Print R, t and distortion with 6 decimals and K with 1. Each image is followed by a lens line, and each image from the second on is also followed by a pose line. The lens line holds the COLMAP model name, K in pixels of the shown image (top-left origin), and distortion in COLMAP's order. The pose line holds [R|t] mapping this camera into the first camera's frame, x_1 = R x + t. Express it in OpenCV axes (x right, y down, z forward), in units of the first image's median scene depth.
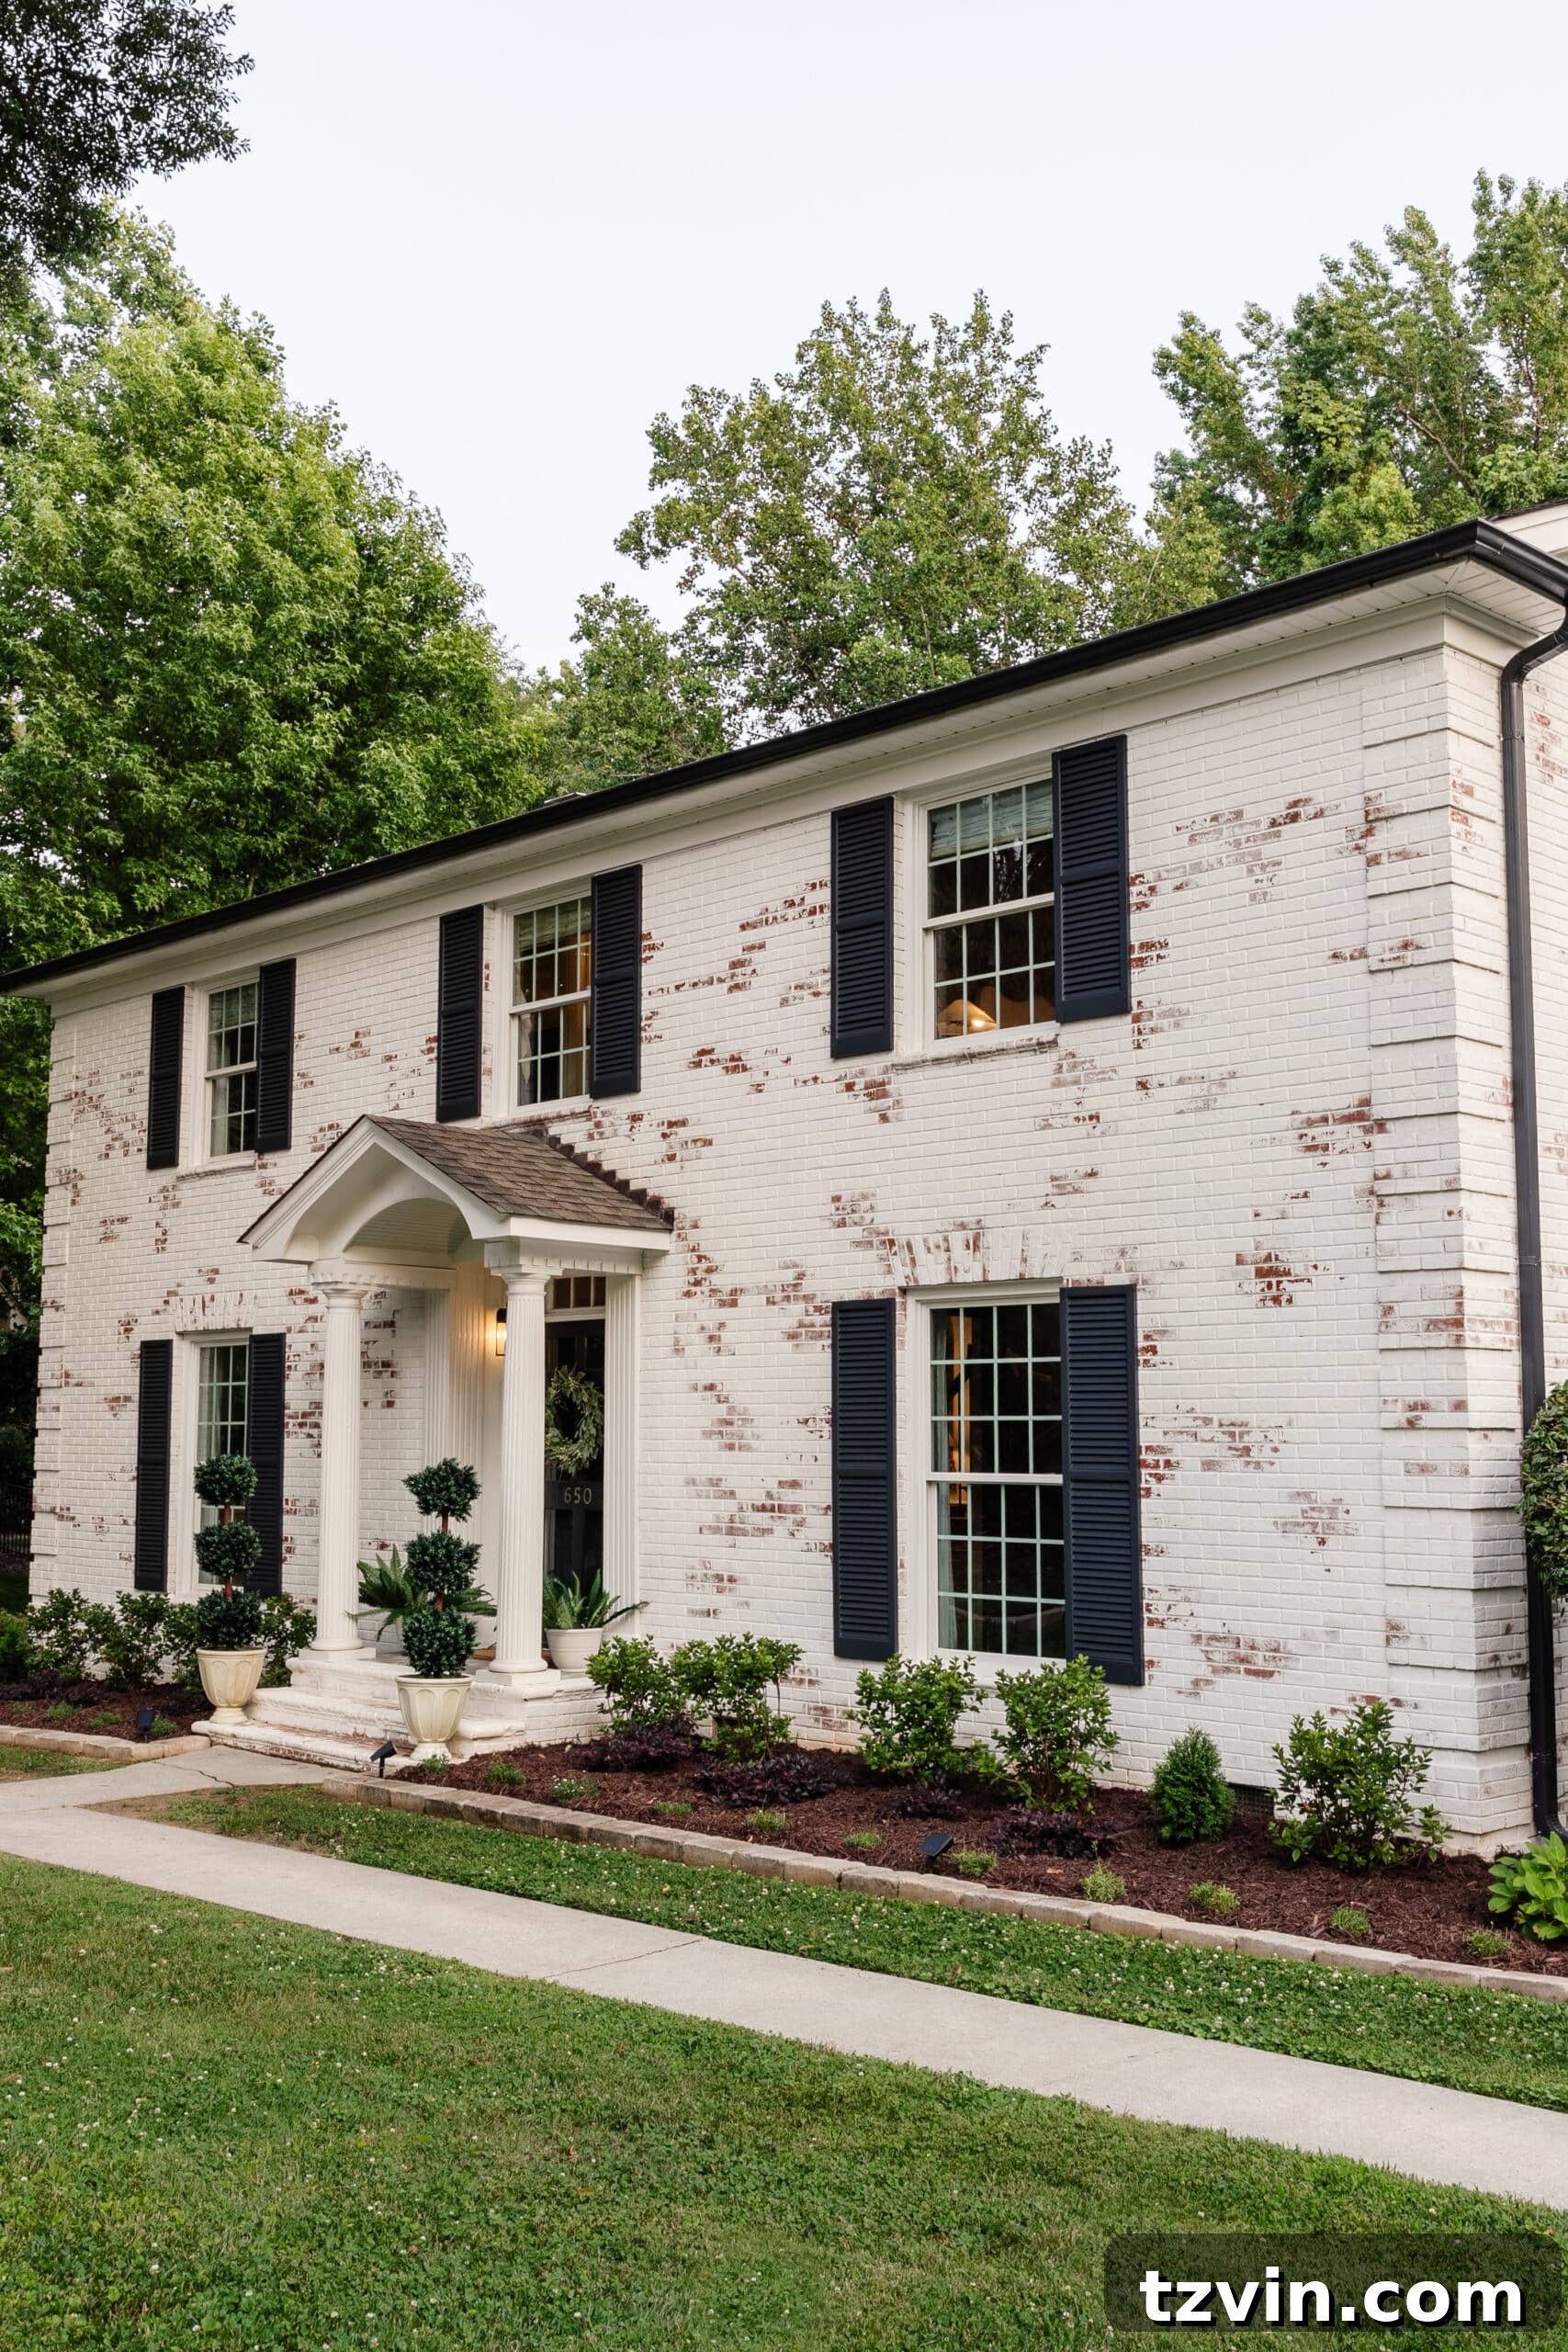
lens RADIAL K [[2309.1, 0, 800.8], [0, 2309.1, 1151.7], [0, 0, 1]] dist [0.012683, 0.000000]
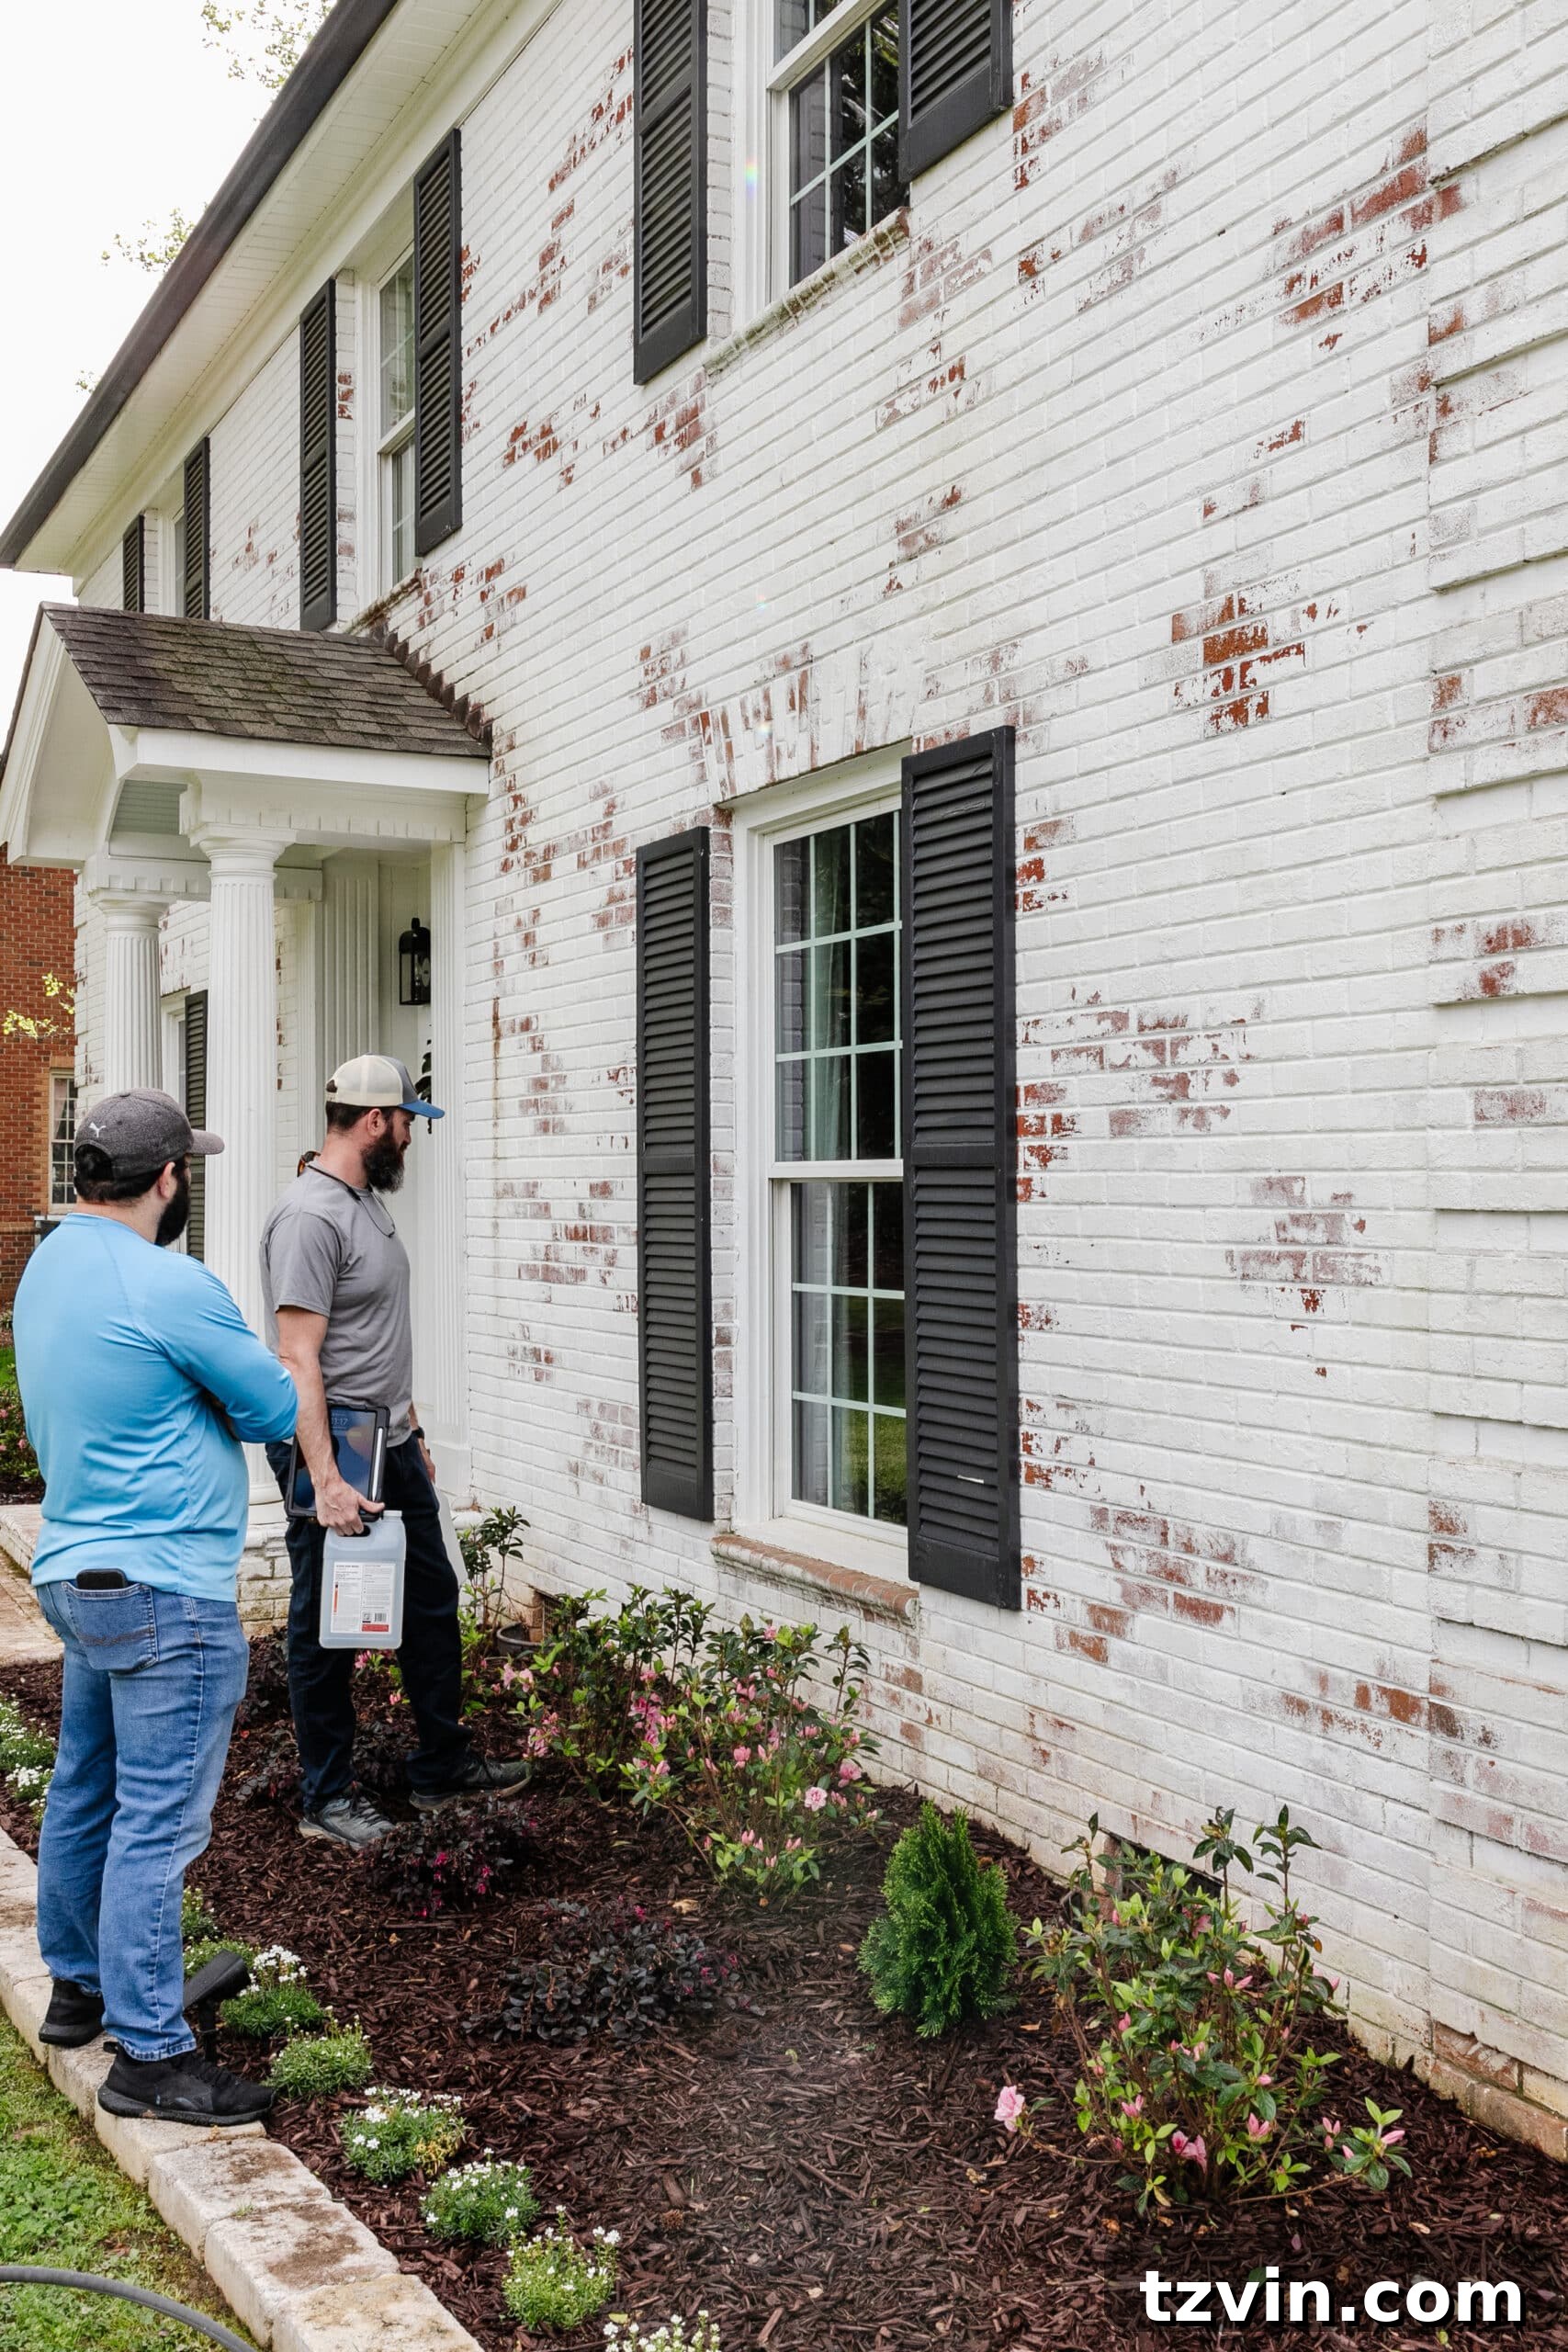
lens RADIAL K [[2447.9, 0, 781.1], [0, 2447.9, 1163.1], [0, 0, 1]] dist [0.012376, 0.000000]
pose [[0.947617, -0.003335, -0.319390, 0.221105], [0.037611, 0.994154, 0.101212, 0.079973], [0.317185, -0.107923, 0.942203, 0.465007]]
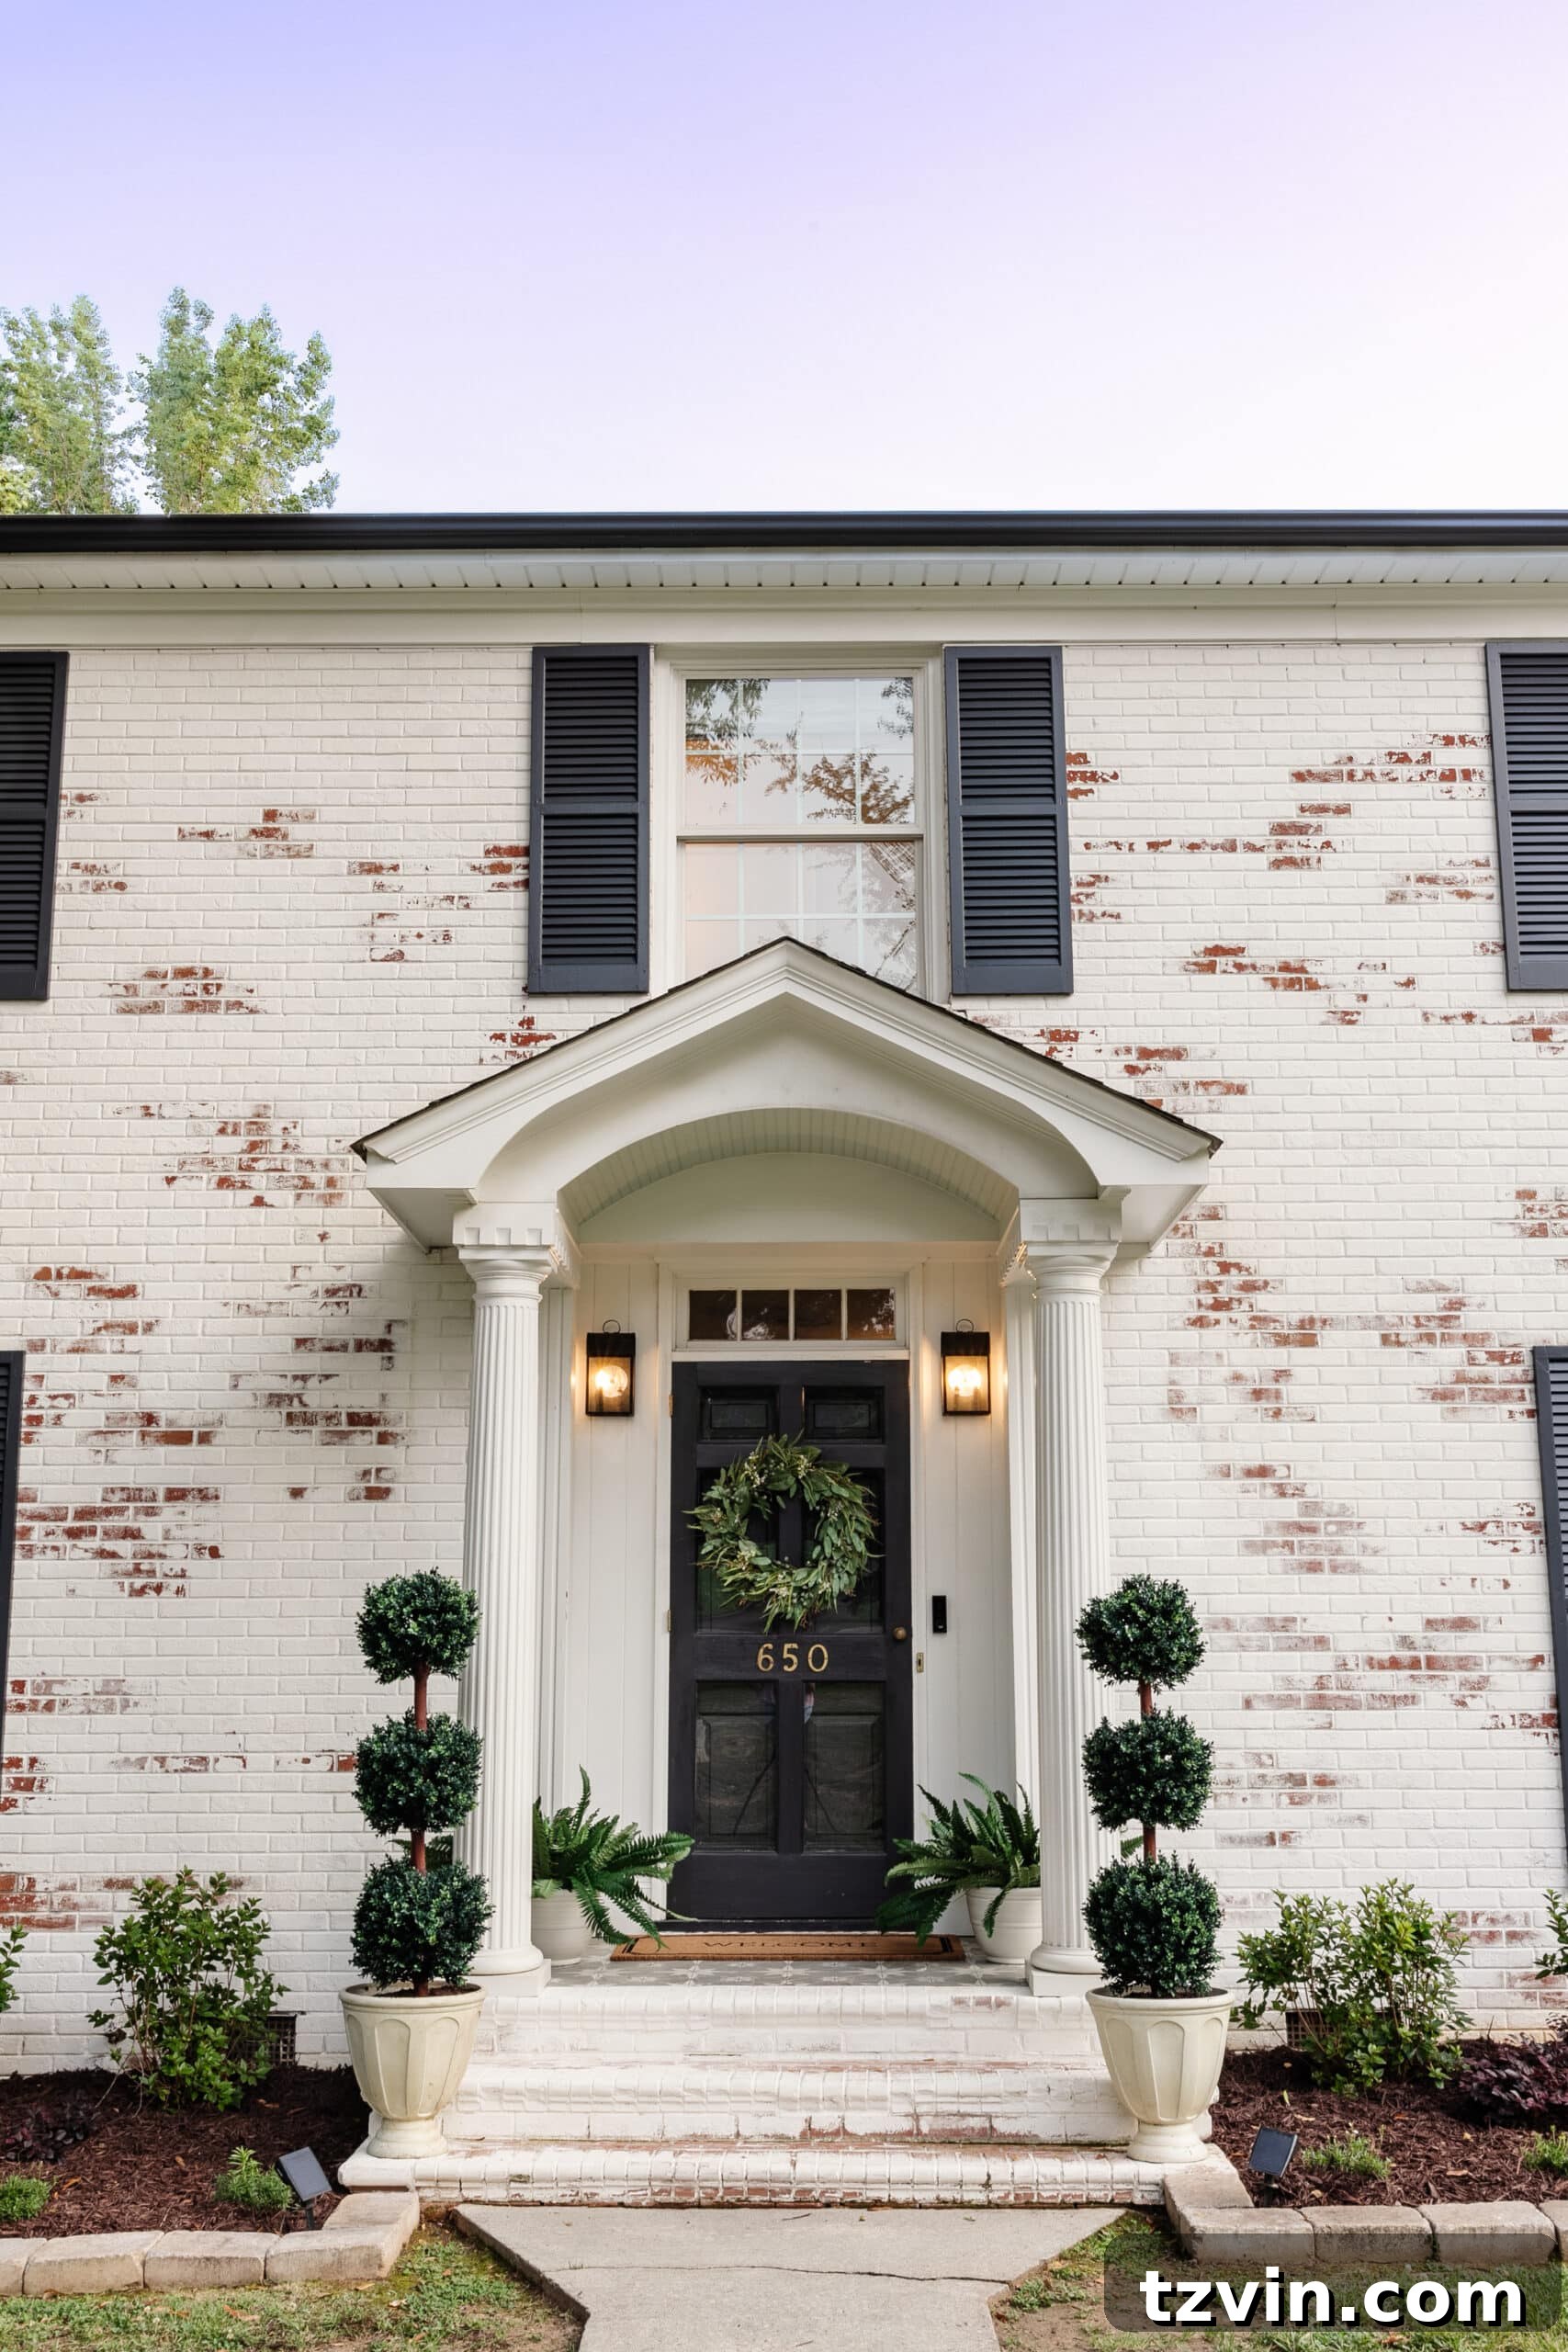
lens RADIAL K [[2309.1, 0, 720.3], [0, 2309.1, 1152.7], [0, 0, 1]] dist [0.012683, 0.000000]
pose [[0.700742, 0.147500, 0.698000, -0.615975], [-0.082794, 0.988596, -0.125789, 0.111566], [-0.708594, 0.030355, 0.704963, 0.683738]]
